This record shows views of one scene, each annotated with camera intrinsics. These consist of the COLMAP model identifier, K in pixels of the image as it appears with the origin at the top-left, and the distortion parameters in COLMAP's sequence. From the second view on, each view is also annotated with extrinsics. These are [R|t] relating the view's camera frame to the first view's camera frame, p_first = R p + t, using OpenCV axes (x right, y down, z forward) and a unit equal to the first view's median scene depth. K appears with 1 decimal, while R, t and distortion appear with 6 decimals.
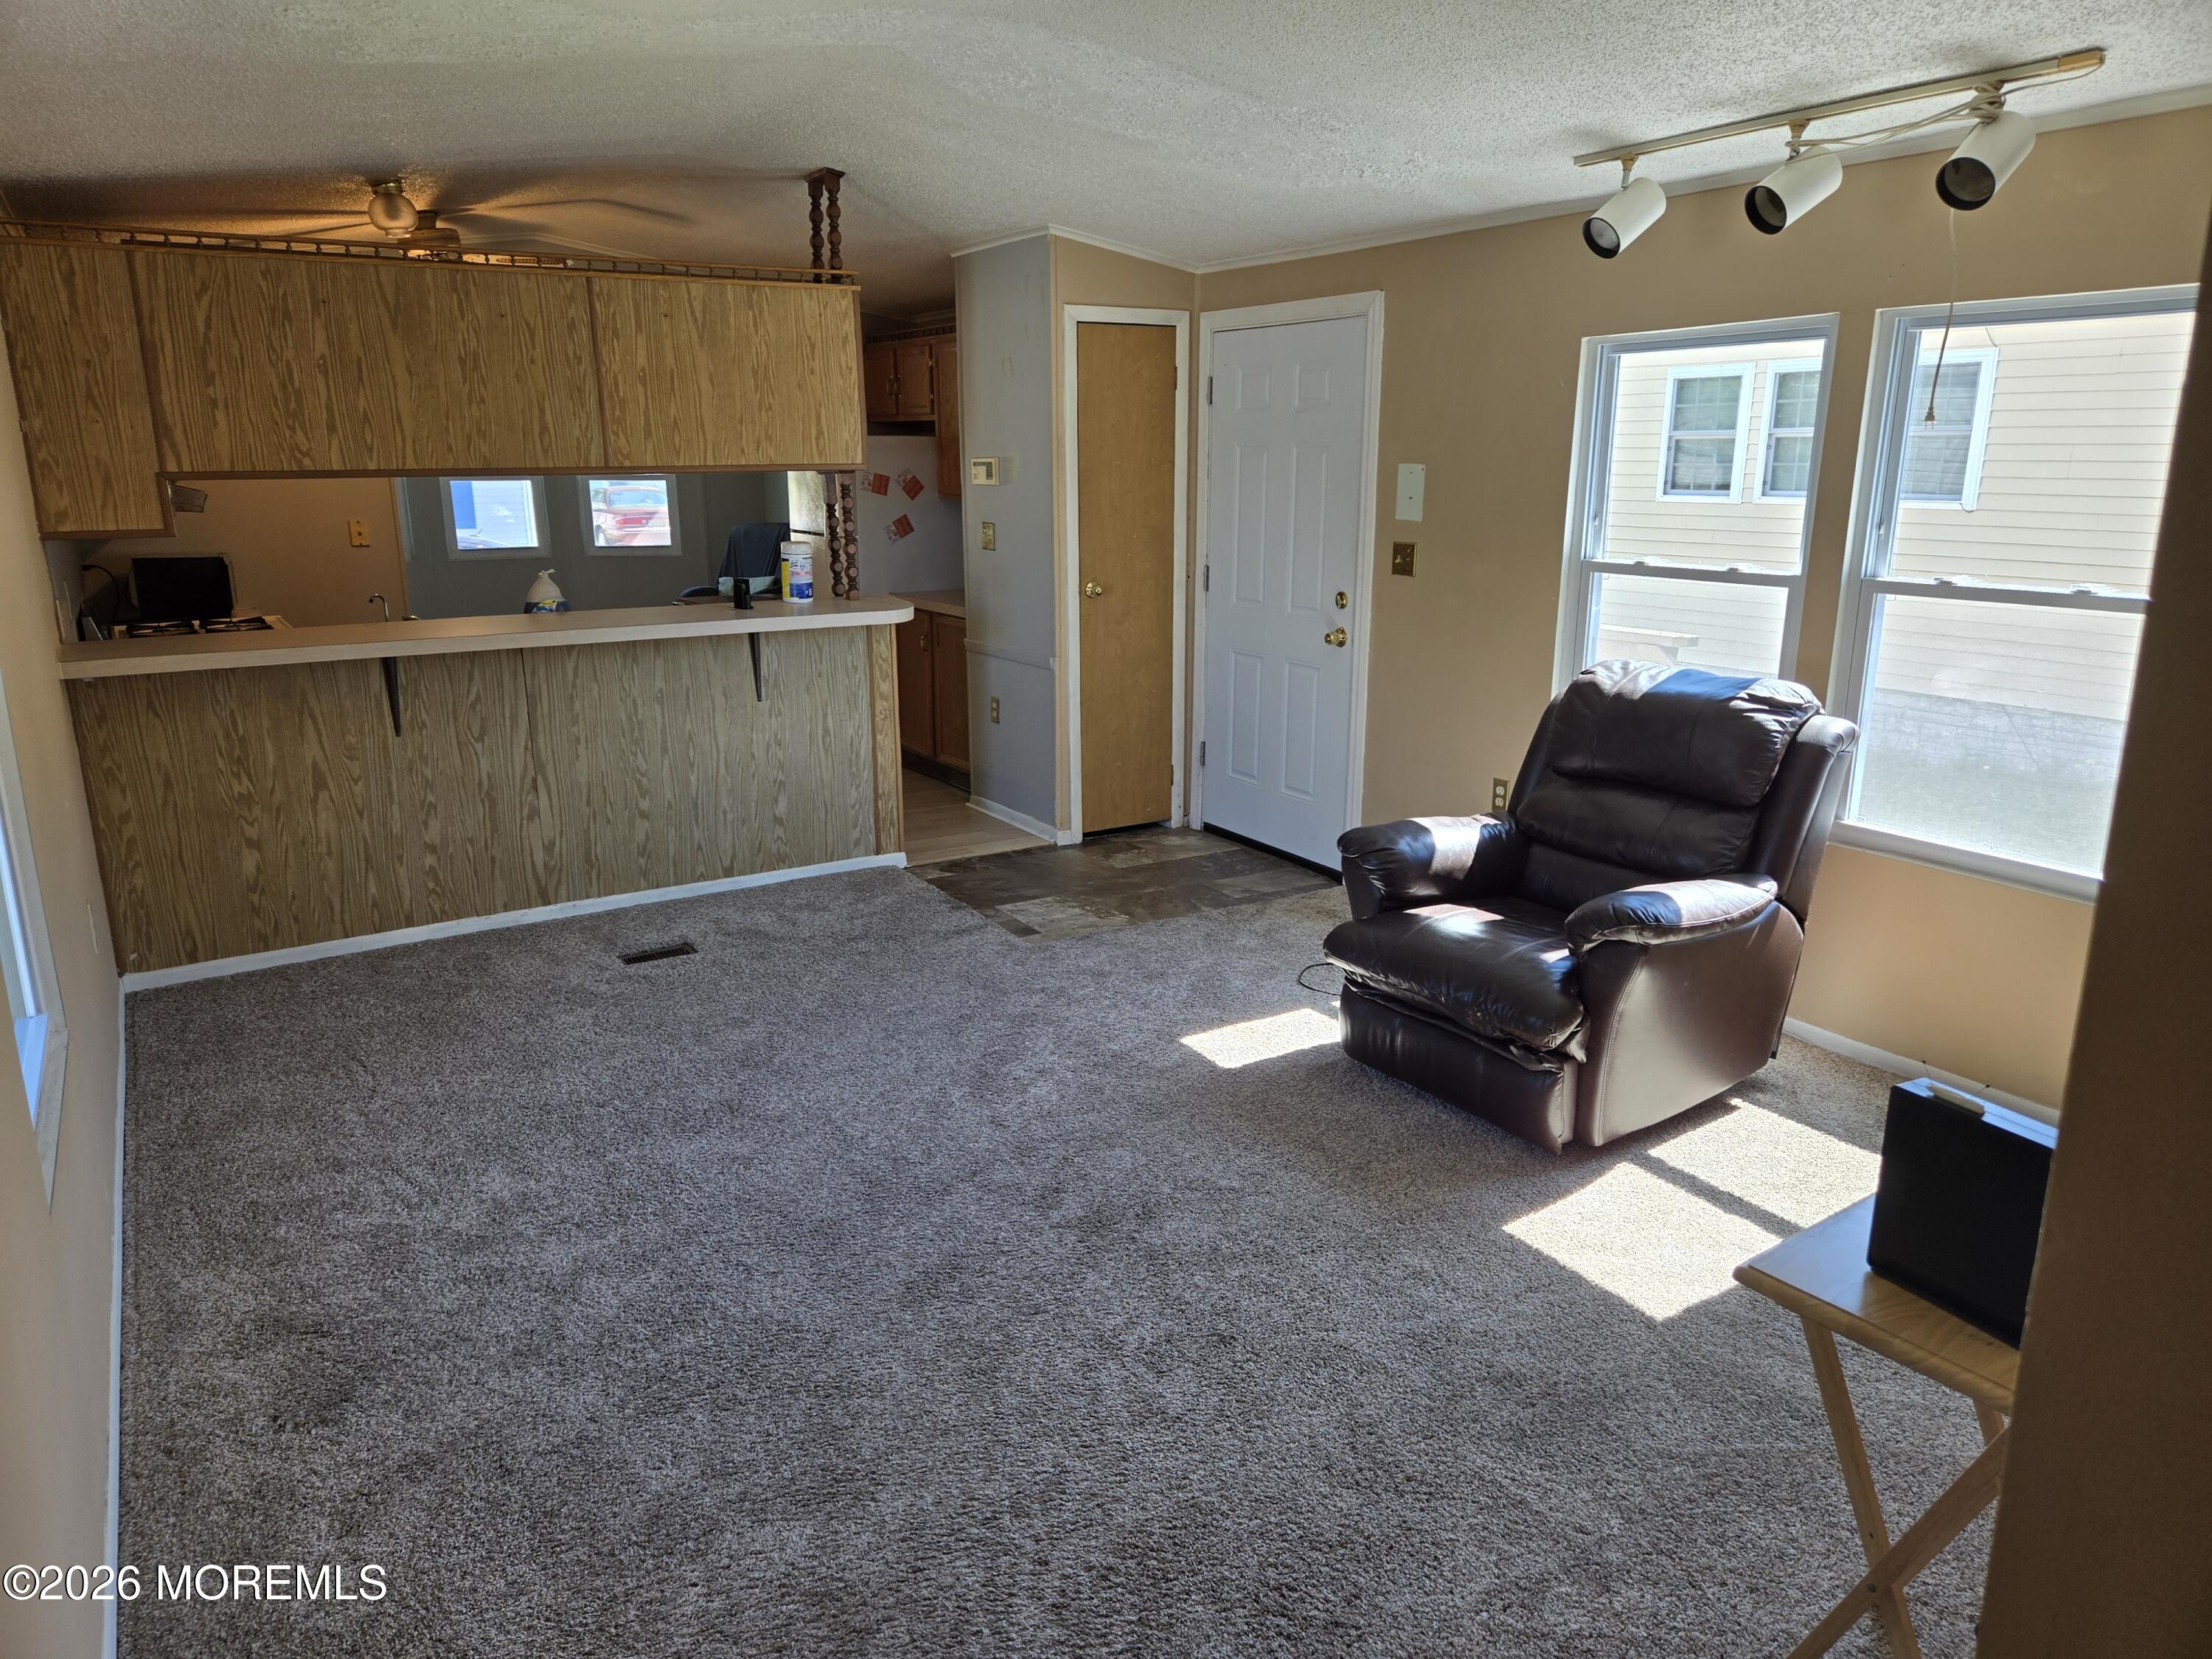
lens RADIAL K [[1482.8, 0, 1121.2], [0, 1482.8, 819.8], [0, 0, 1]] dist [0.036526, -0.007133]
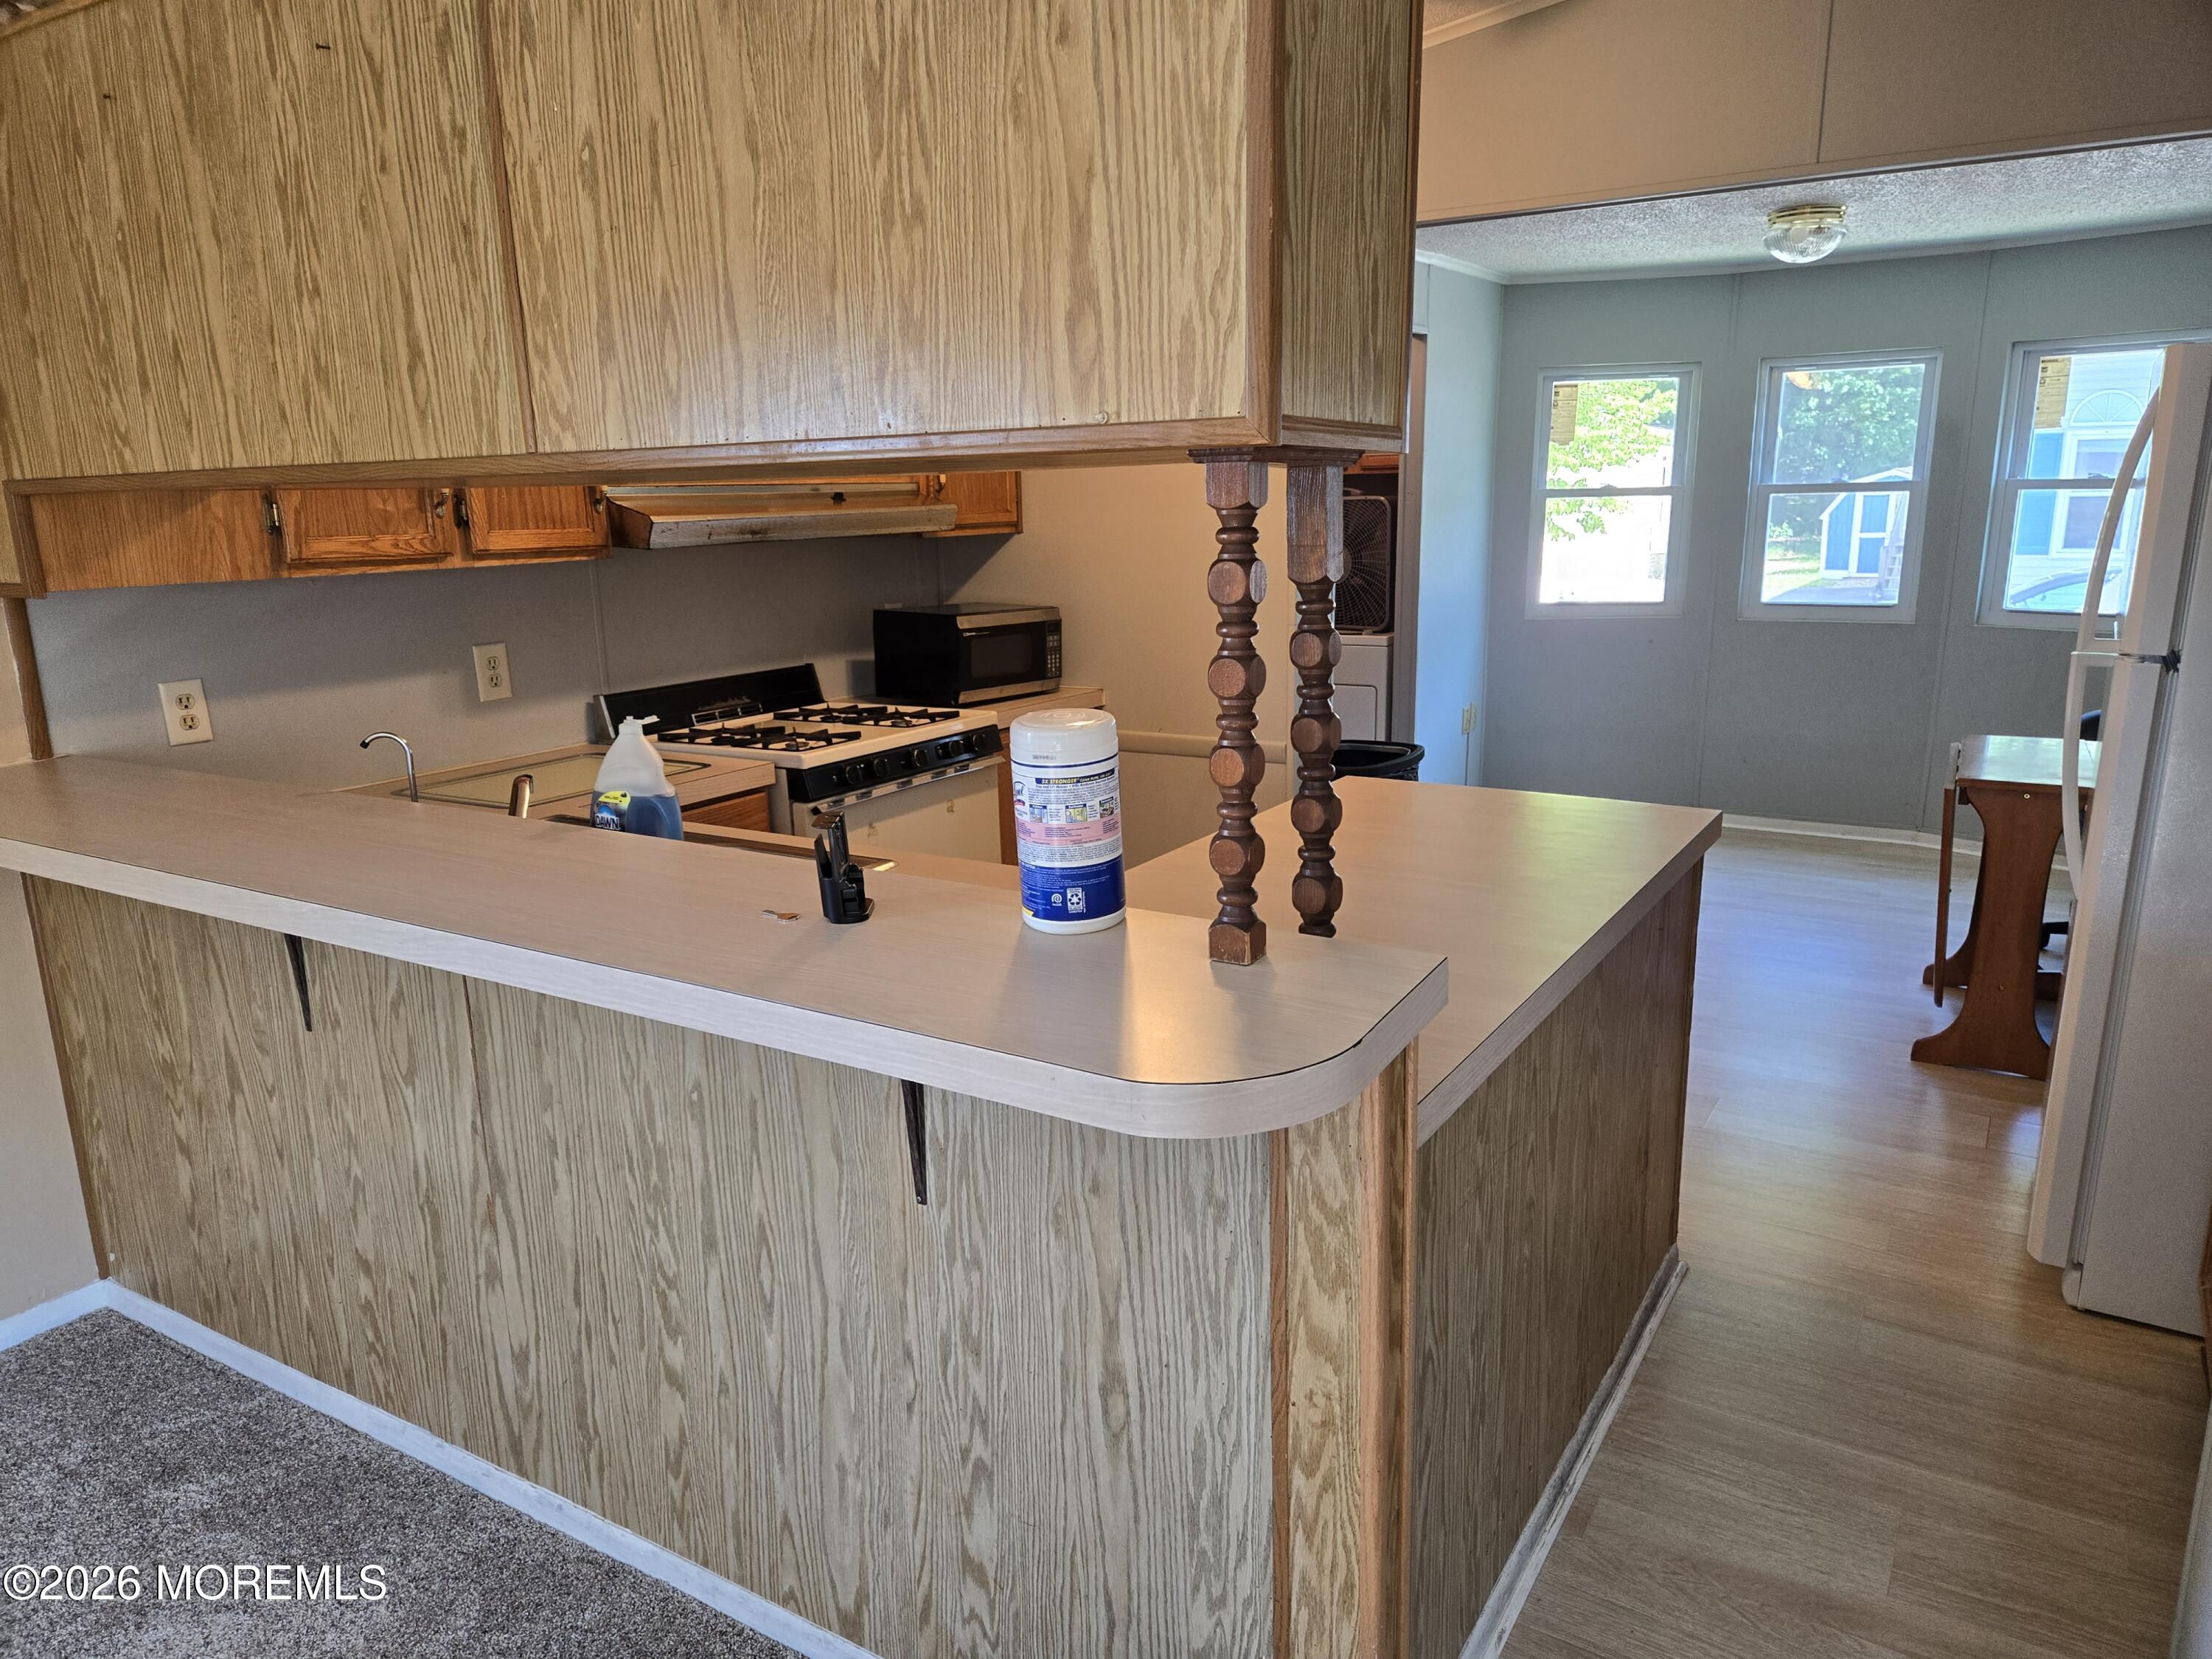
lens RADIAL K [[1482.8, 0, 1109.9], [0, 1482.8, 829.4], [0, 0, 1]] dist [0.036526, -0.007133]
pose [[0.426323, 0.196766, -0.882911, 0.033235], [-0.199620, 0.972456, 0.120333, -0.215159], [0.882270, 0.124946, 0.453859, 0.949404]]
